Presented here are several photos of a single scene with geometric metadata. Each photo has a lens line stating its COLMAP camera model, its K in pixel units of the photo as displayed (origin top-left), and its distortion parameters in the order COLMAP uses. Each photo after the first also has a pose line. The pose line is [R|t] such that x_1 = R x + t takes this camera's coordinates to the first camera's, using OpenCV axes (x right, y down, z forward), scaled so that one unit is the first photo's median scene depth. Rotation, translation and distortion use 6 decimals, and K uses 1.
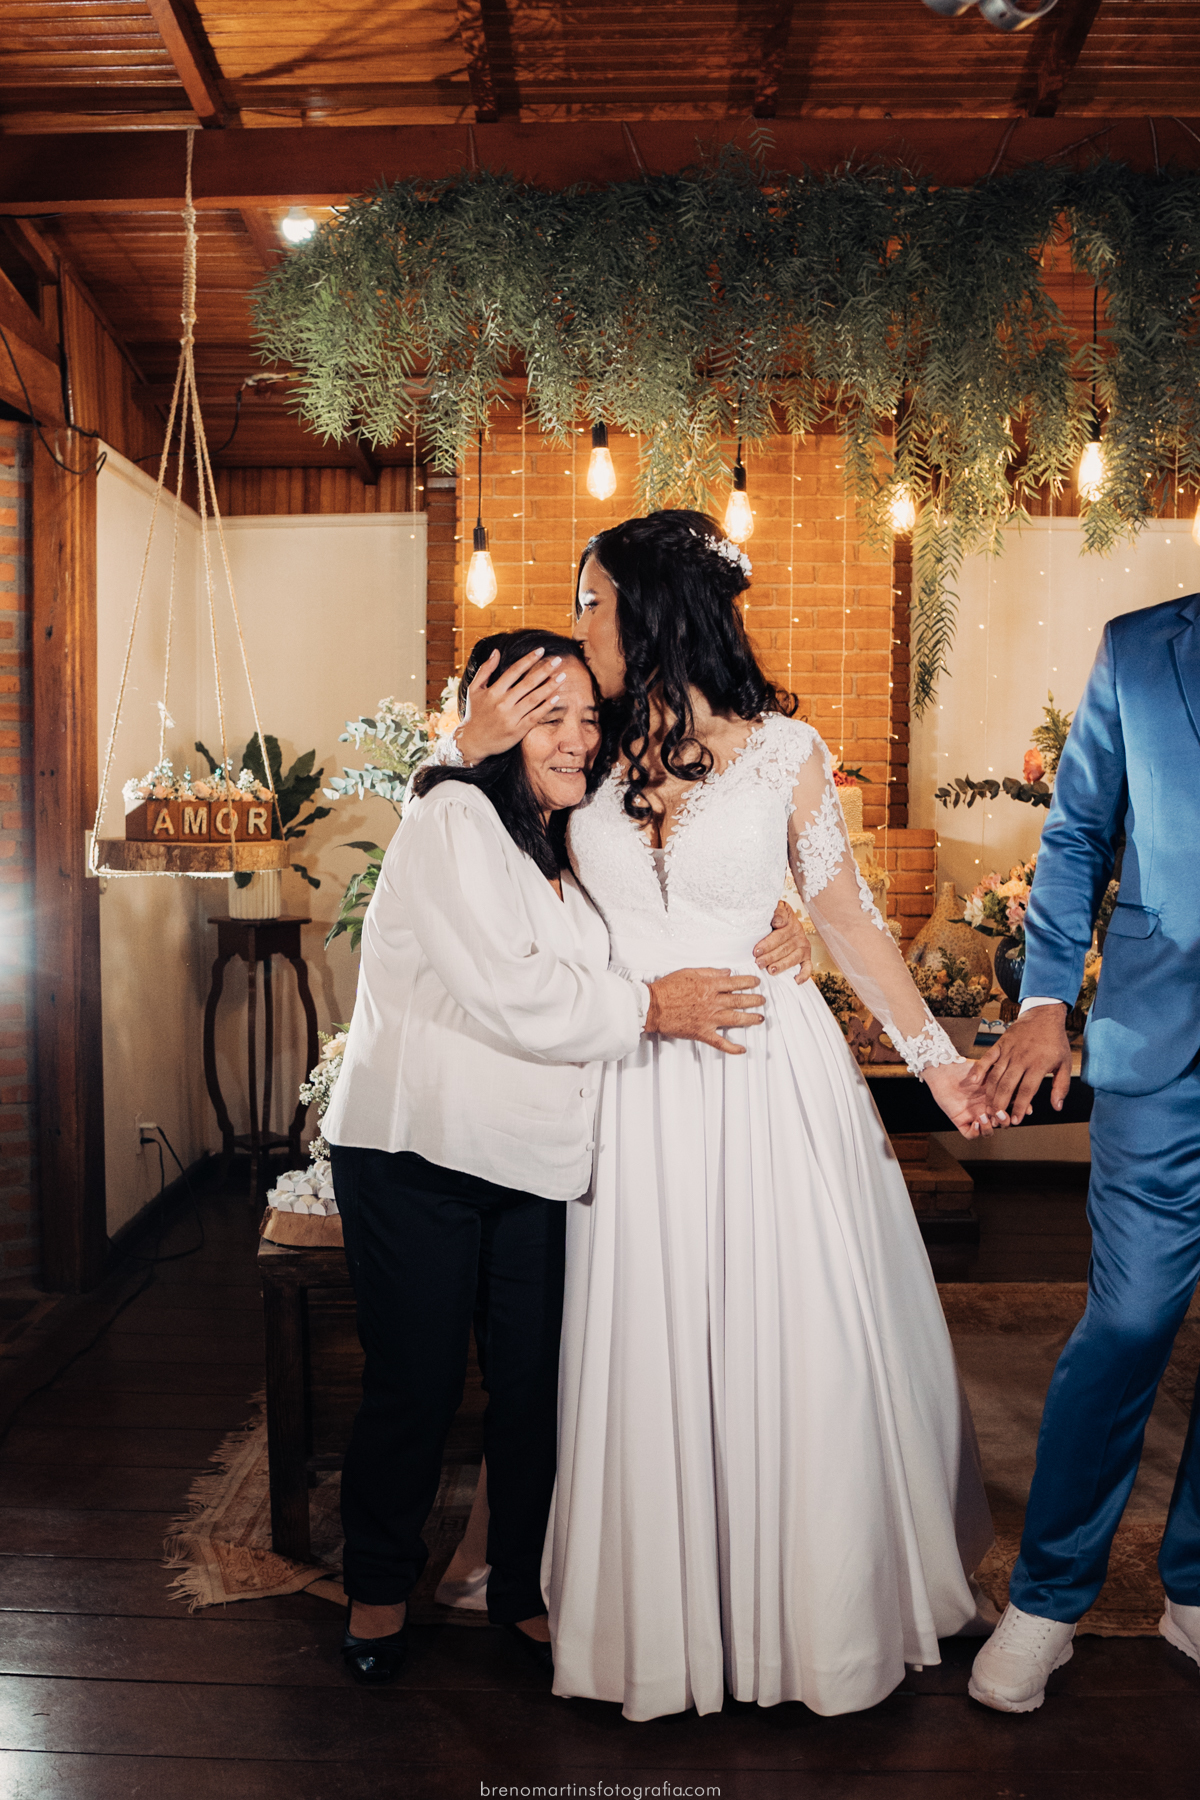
lens RADIAL K [[1689.4, 0, 552.2], [0, 1689.4, 990.1], [0, 0, 1]] dist [-0.139952, 0.154109]
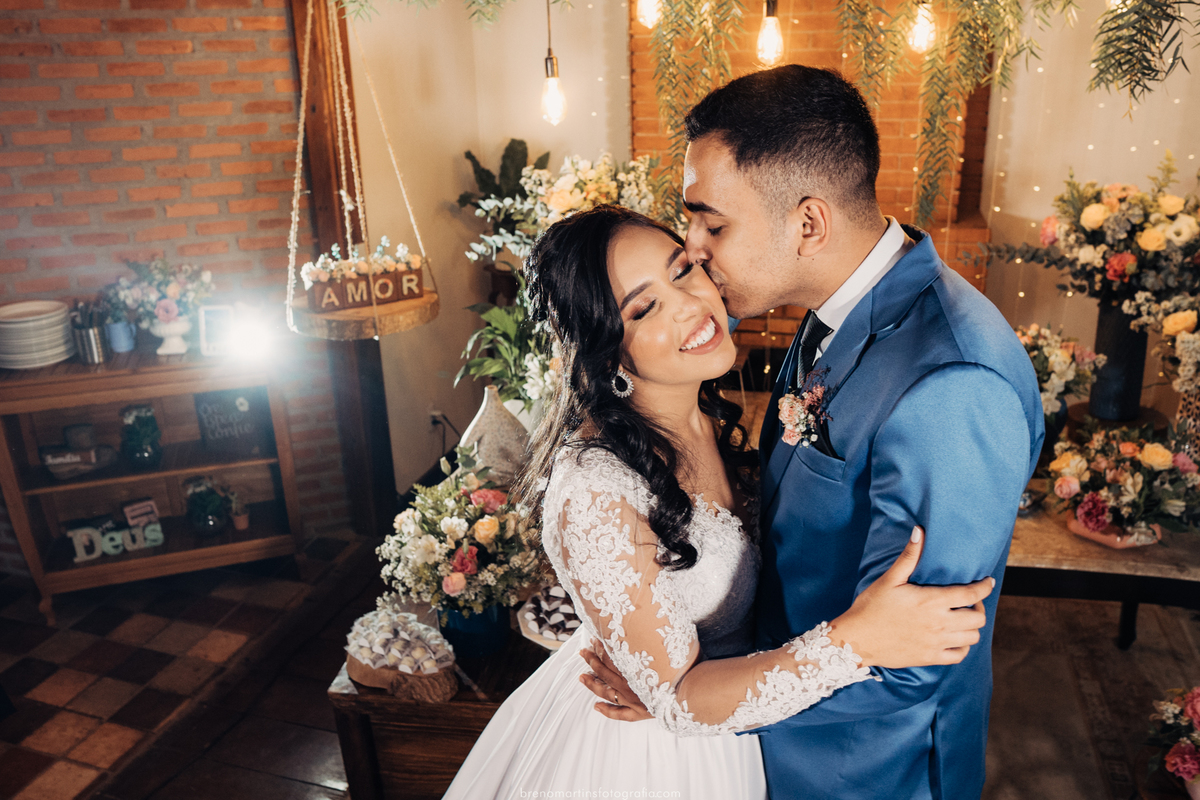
lens RADIAL K [[902.9, 0, 620.7], [0, 902.9, 400.3], [0, 0, 1]] dist [-0.106998, 0.073917]
pose [[0.971187, 0.059547, -0.230759, 0.162958], [0.001681, 0.966545, 0.256490, -0.200155], [0.238312, -0.249488, 0.938596, 0.355216]]
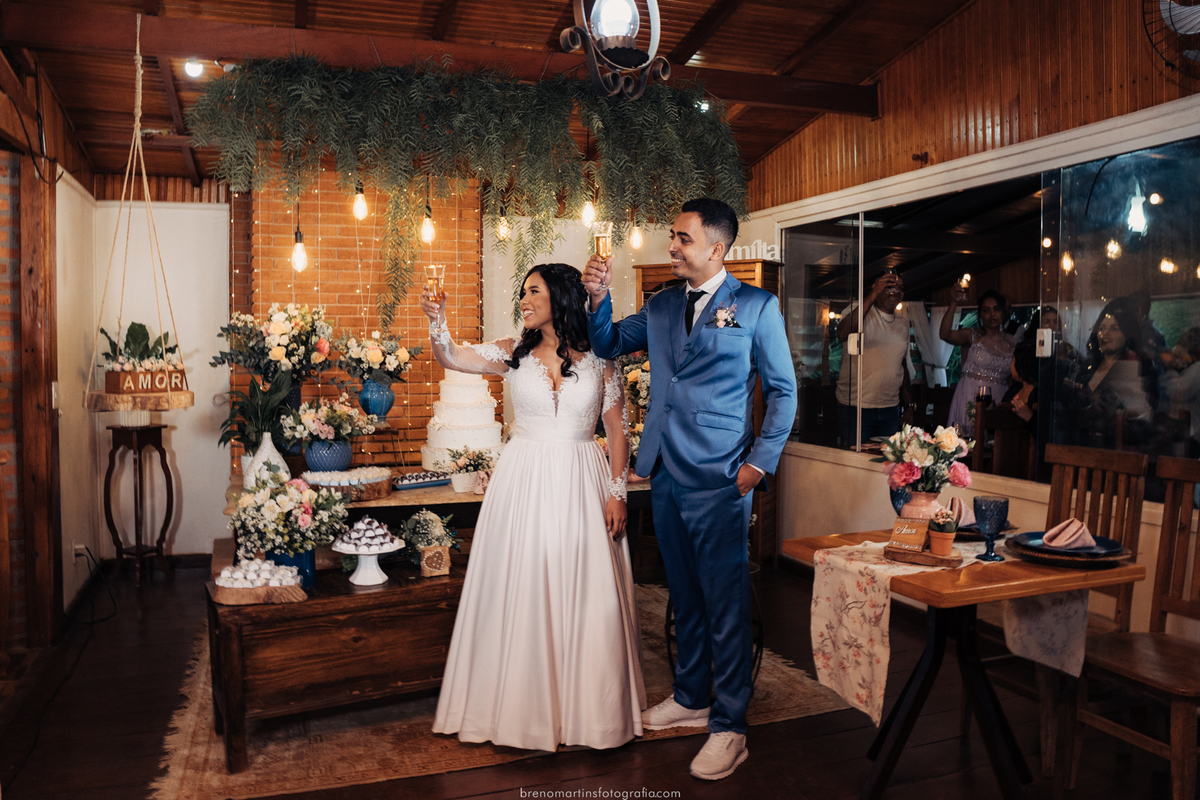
lens RADIAL K [[935.5, 0, 586.4], [0, 935.5, 382.0], [0, 0, 1]] dist [-0.110187, 0.078640]
pose [[0.929416, -0.017115, 0.368637, -0.131158], [0.039451, 0.997807, -0.053140, -0.026998], [-0.366920, 0.063932, 0.928053, -0.126828]]
